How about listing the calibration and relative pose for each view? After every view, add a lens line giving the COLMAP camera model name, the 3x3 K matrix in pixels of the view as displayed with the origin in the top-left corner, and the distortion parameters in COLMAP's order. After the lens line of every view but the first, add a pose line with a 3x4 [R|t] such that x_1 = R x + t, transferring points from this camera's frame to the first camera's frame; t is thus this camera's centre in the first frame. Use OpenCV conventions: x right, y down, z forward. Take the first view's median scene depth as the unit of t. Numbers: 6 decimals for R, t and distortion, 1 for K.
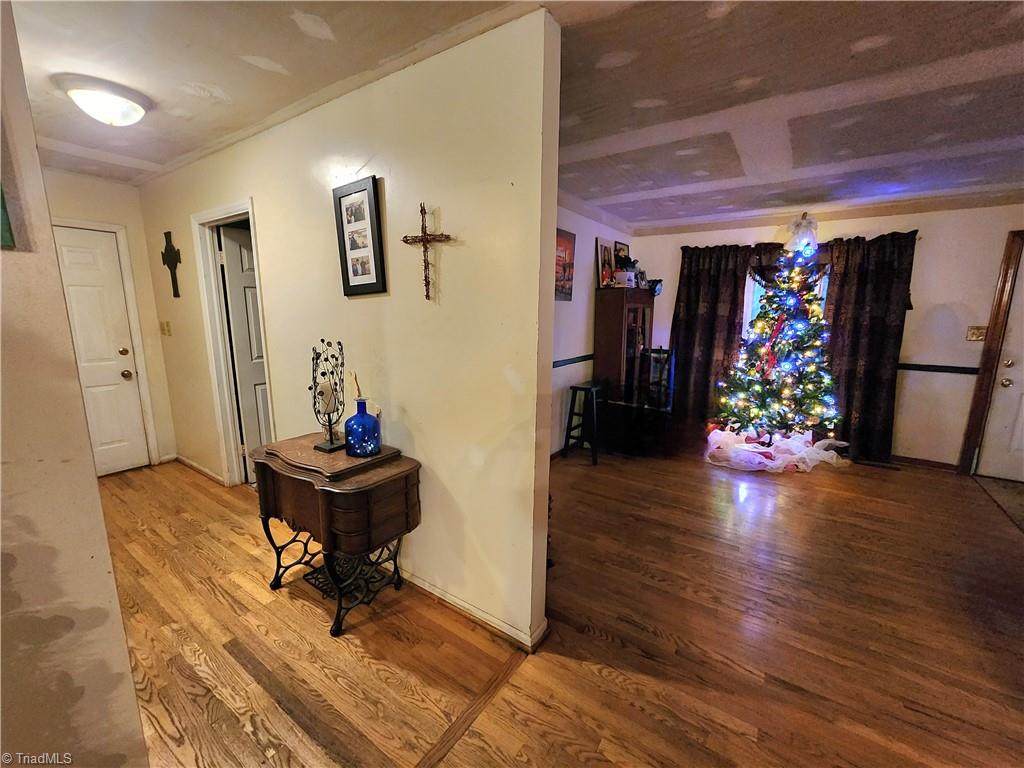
lens RADIAL K [[418.5, 0, 511.7], [0, 418.5, 382.8], [0, 0, 1]] dist [0.001219, 0.000111]
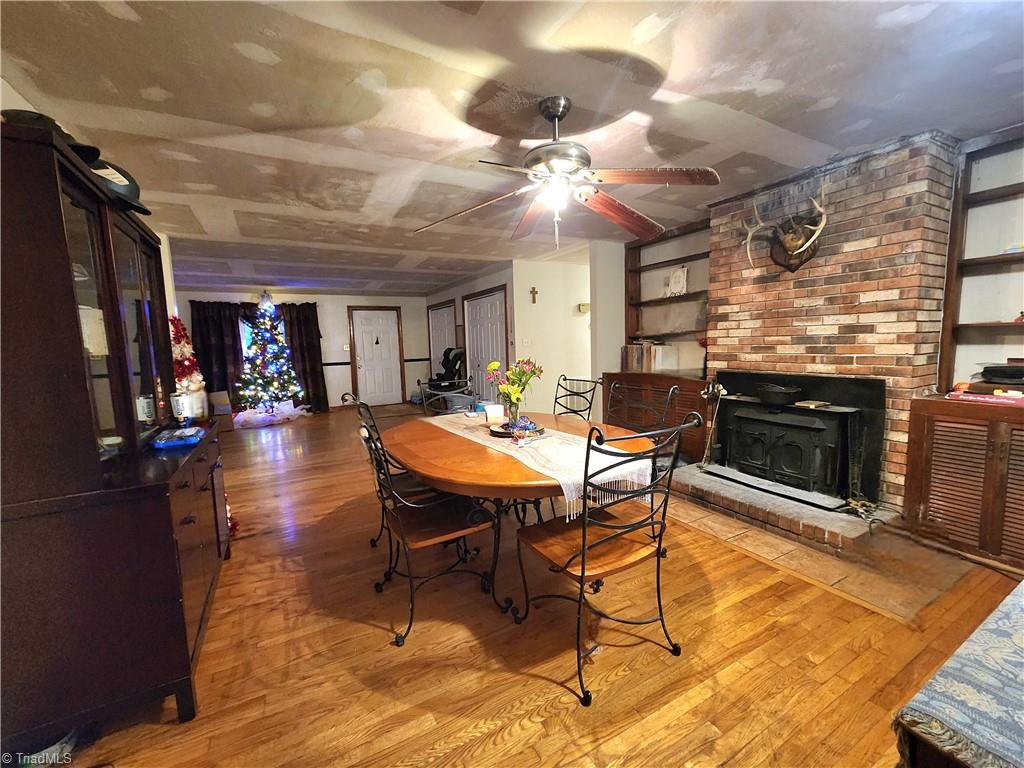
lens RADIAL K [[418.5, 0, 509.6], [0, 418.5, 385.5], [0, 0, 1]] dist [0.001219, 0.000111]
pose [[0.447134, -0.117122, 0.886766, -0.553462], [0.191706, 0.980901, 0.032892, 0.178853], [-0.873682, 0.155291, 0.461047, -0.799450]]
